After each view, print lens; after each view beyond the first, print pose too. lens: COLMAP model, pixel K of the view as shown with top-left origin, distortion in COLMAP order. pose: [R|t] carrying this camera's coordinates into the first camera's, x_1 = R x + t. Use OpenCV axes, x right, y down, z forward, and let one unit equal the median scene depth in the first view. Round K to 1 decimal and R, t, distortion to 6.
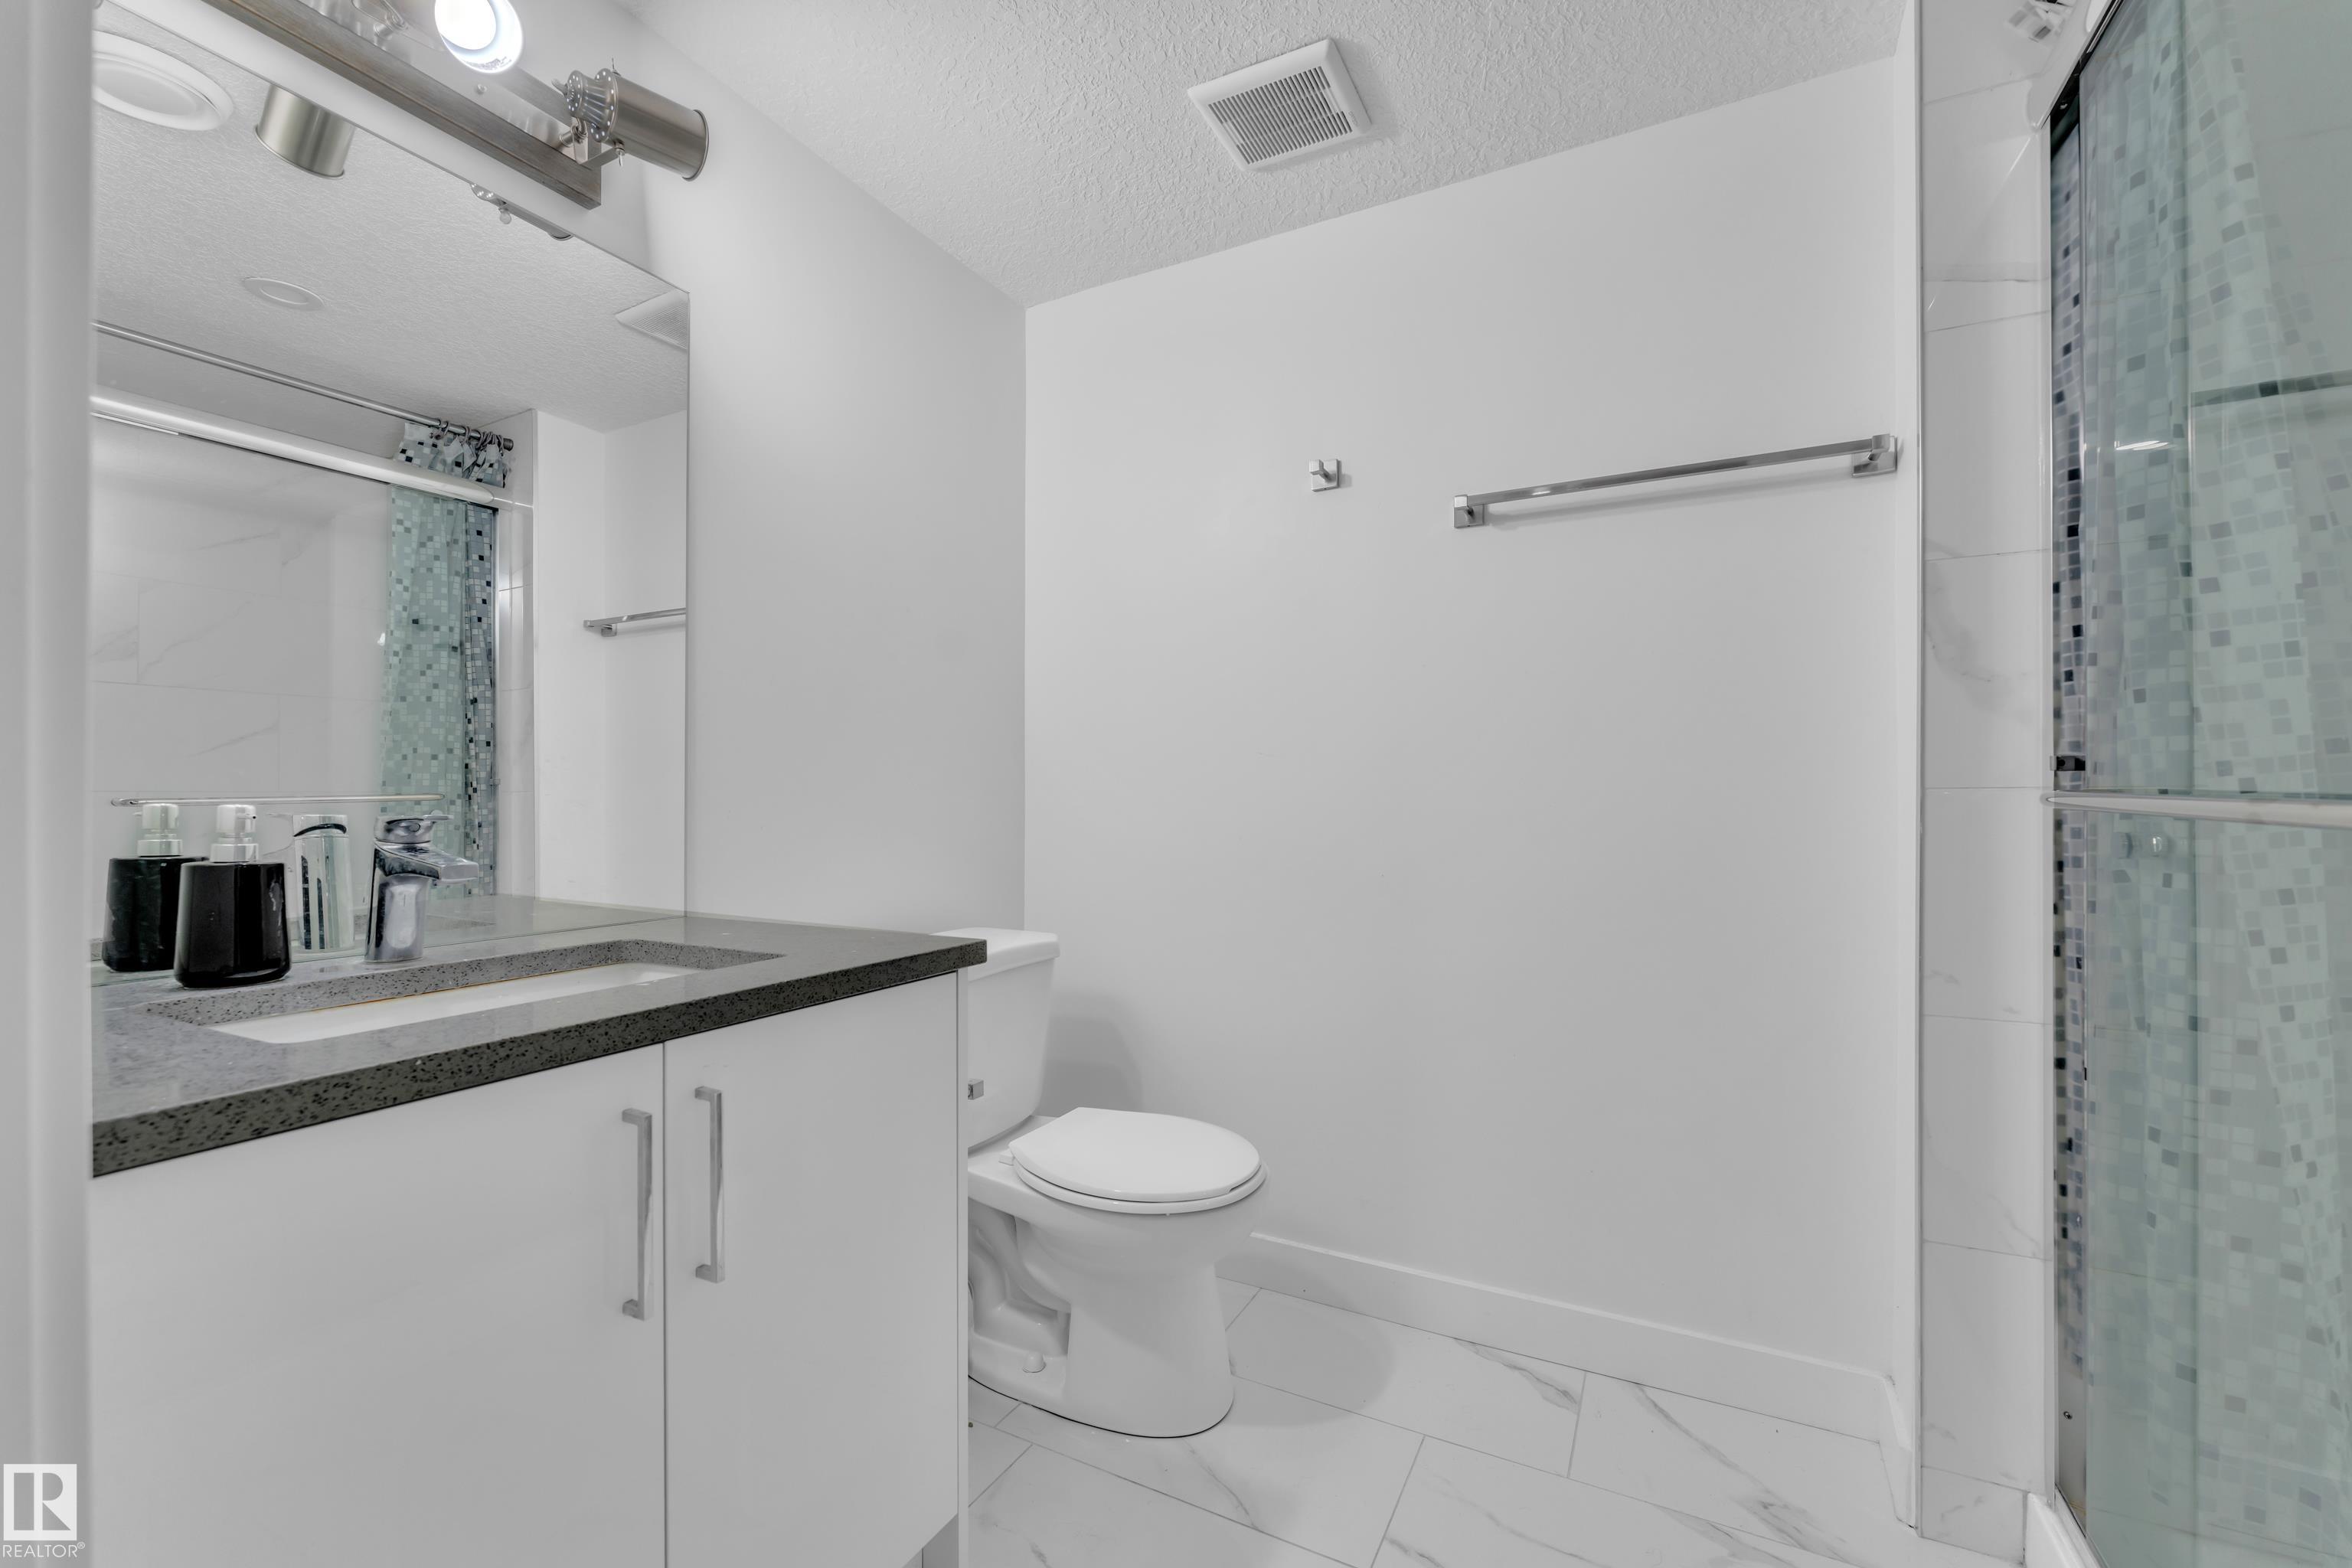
lens RADIAL K [[985.0, 0, 1187.4], [0, 985.0, 791.9], [0, 0, 1]] dist [-0.002421, -0.000689]
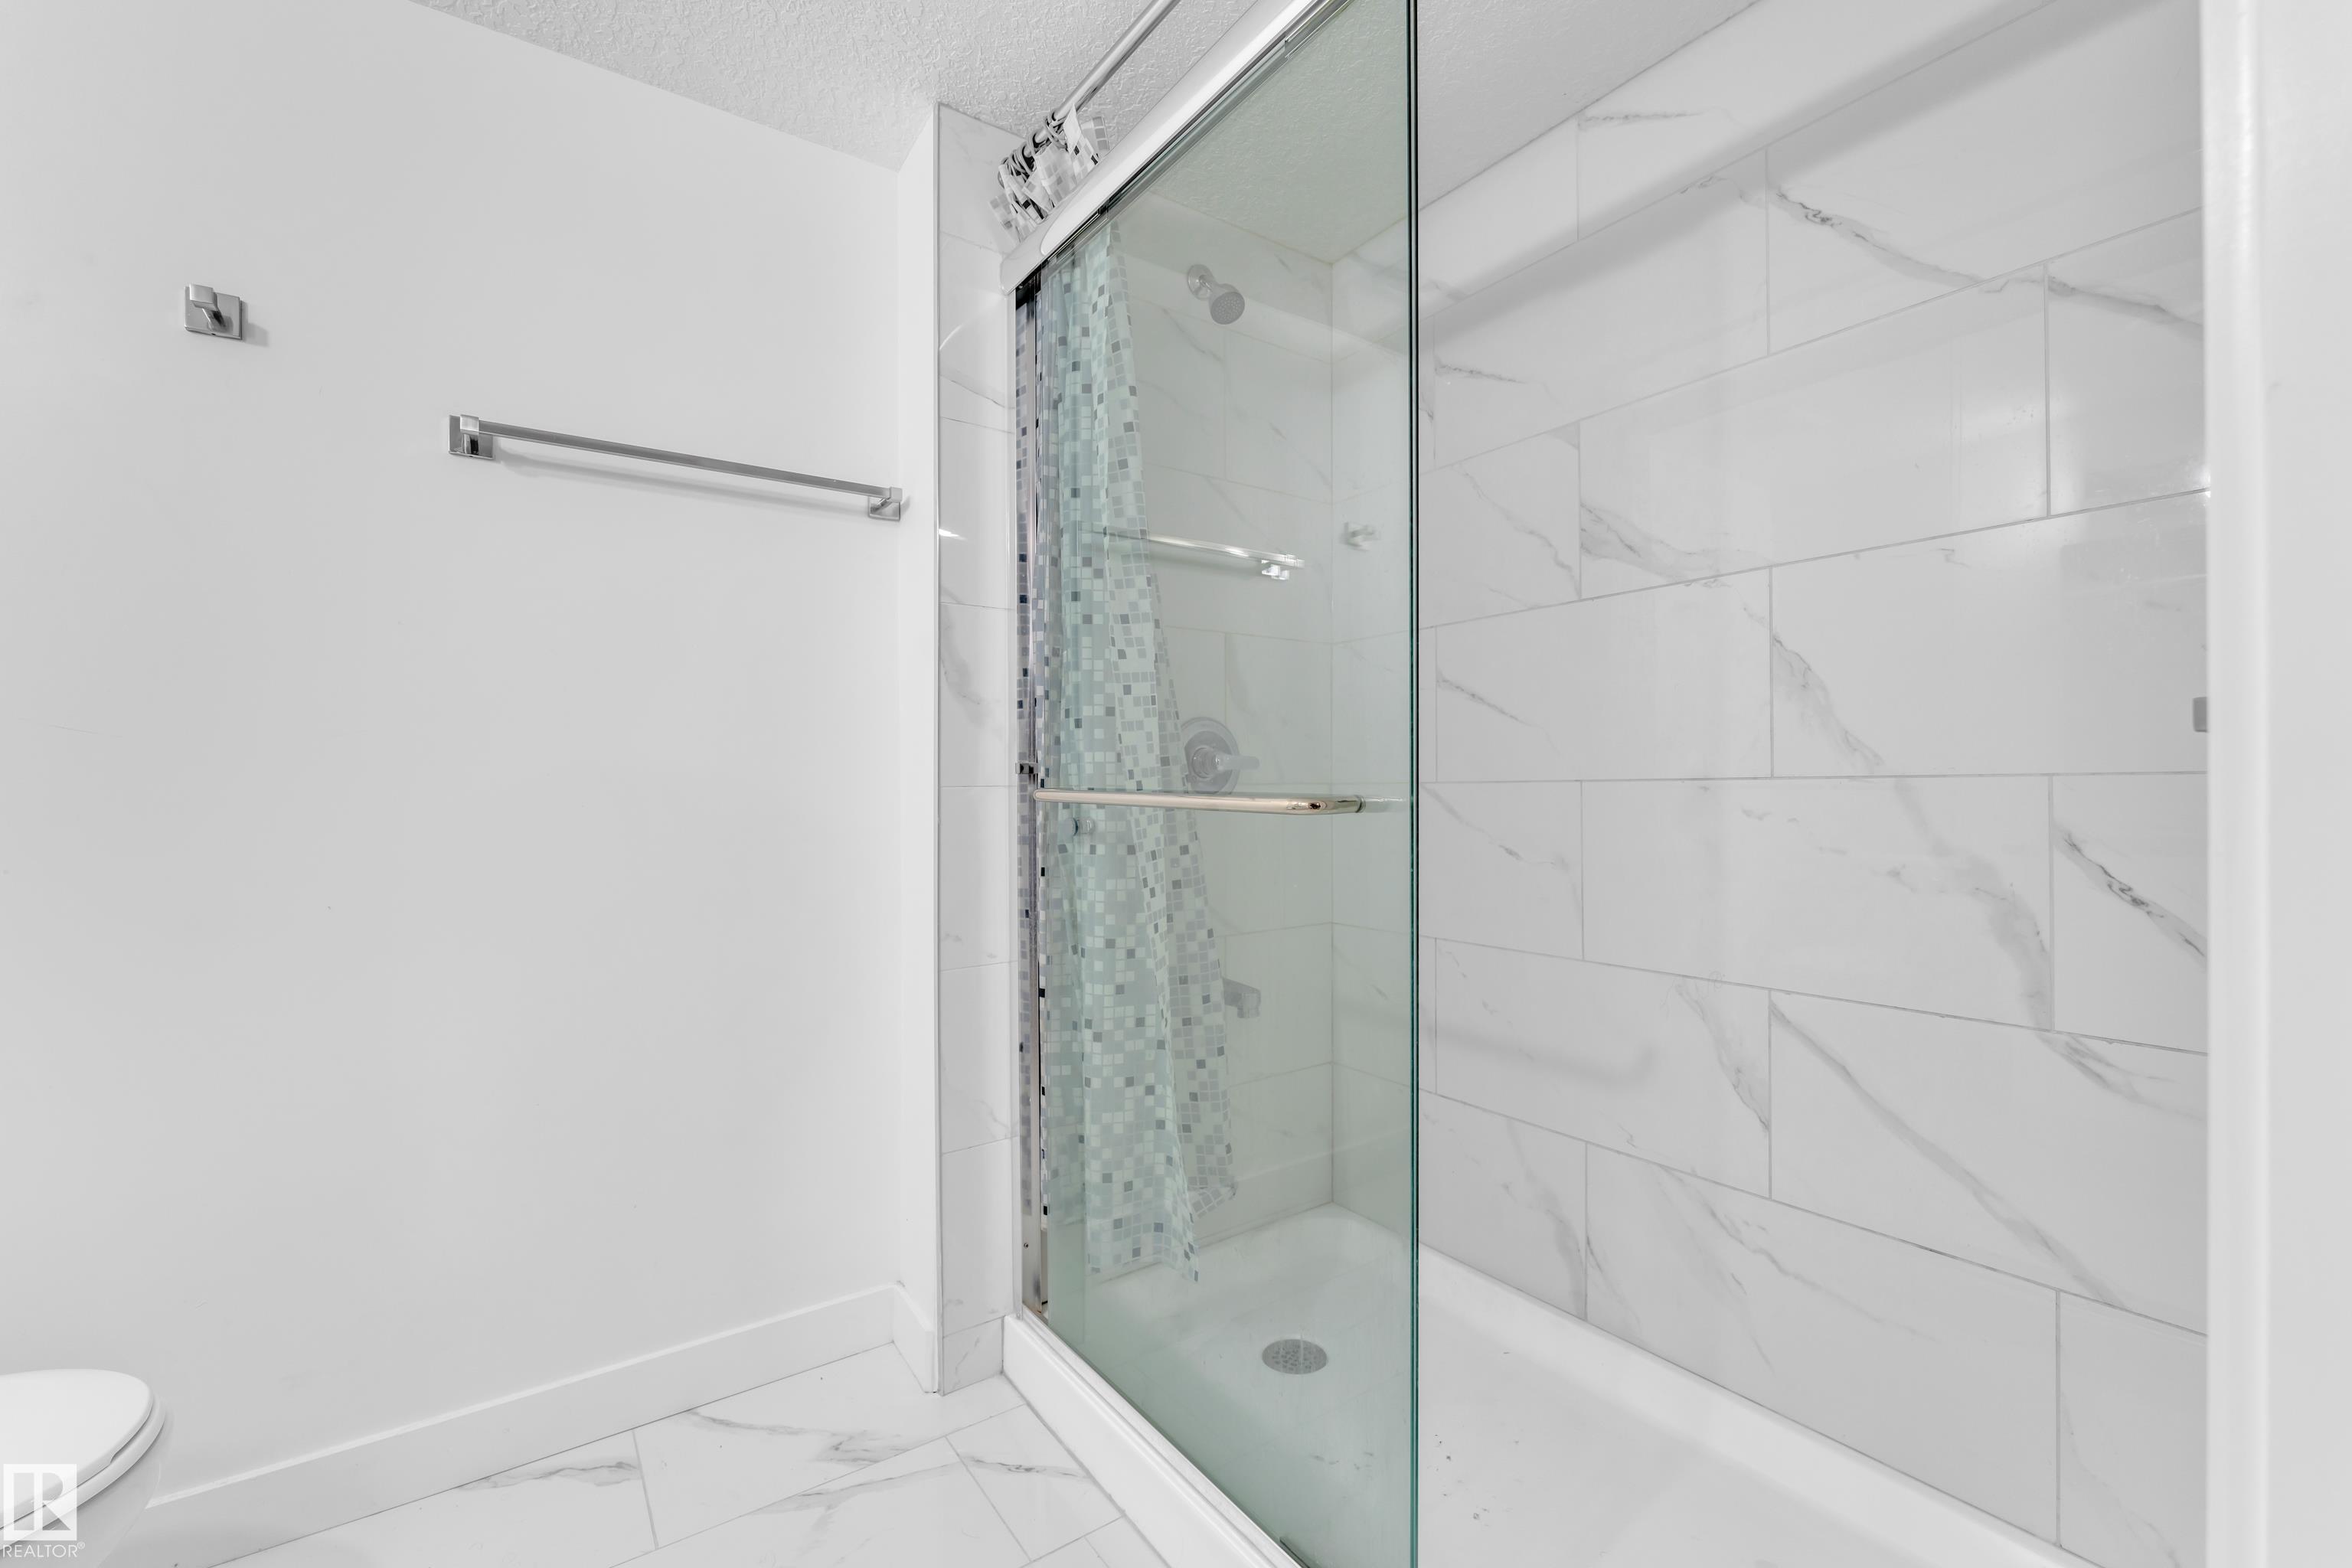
lens RADIAL K [[985.0, 0, 1187.6], [0, 985.0, 782.0], [0, 0, 1]] dist [-0.002421, -0.000689]
pose [[0.455800, 0.002617, 0.890078, -0.245105], [0.000105, 0.999996, -0.002994, -0.006559], [-0.890082, 0.001458, 0.455798, 0.190404]]
